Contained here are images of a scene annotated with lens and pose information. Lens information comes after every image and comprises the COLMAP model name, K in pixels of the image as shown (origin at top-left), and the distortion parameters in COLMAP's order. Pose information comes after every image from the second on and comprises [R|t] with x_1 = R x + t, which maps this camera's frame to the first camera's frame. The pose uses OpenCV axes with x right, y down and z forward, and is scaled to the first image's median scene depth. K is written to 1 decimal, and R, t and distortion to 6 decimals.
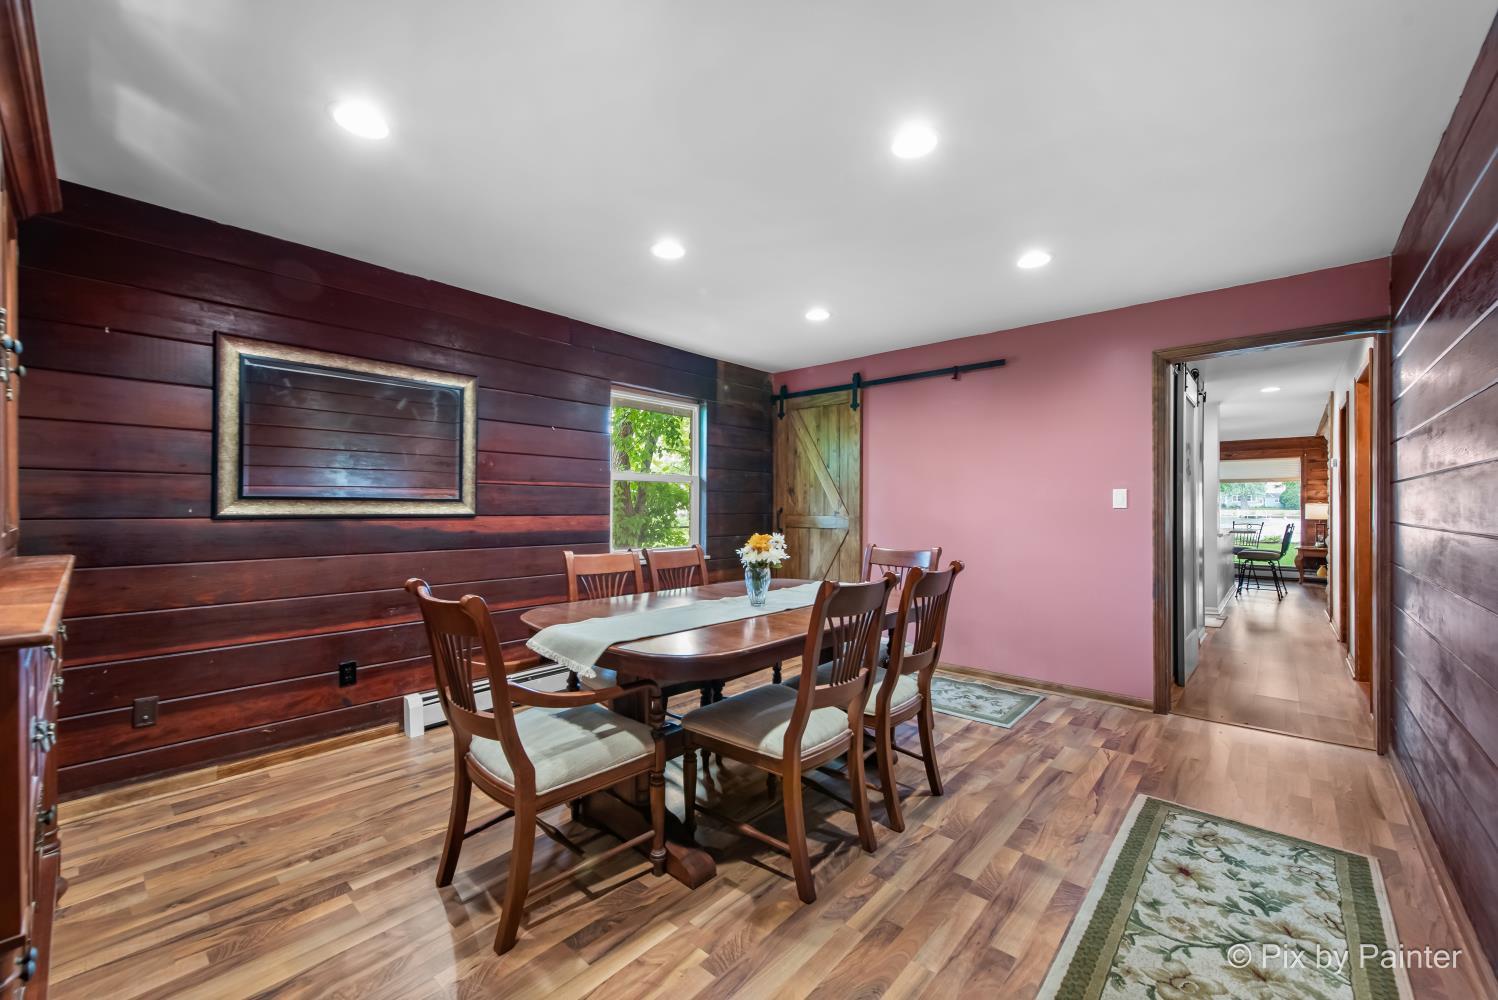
lens RADIAL K [[586.7, 0, 749.0], [0, 586.7, 500.0], [0, 0, 1]] dist [-0.011859, 0.000339]
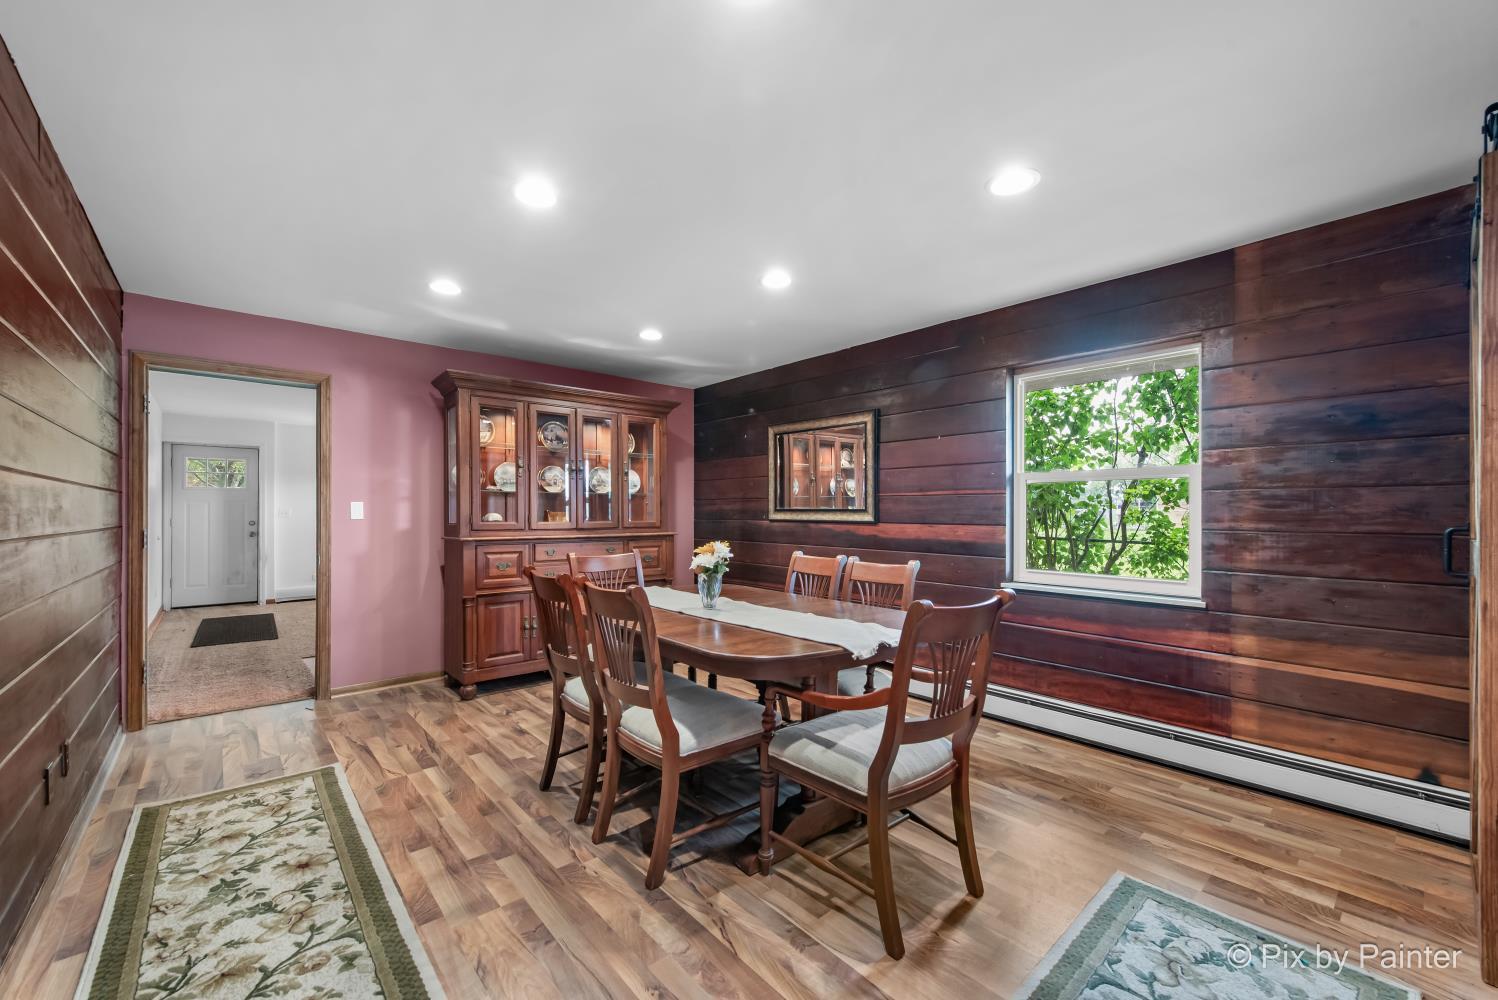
lens RADIAL K [[601.6, 0, 749.0], [0, 601.6, 500.0], [0, 0, 1]] dist [0.022939, -0.009806]
pose [[-0.122254, -0.025231, -0.992178, 1.594667], [0.005282, 0.999646, -0.026072, 0.020863], [0.992485, -0.008428, -0.122077, 1.757841]]
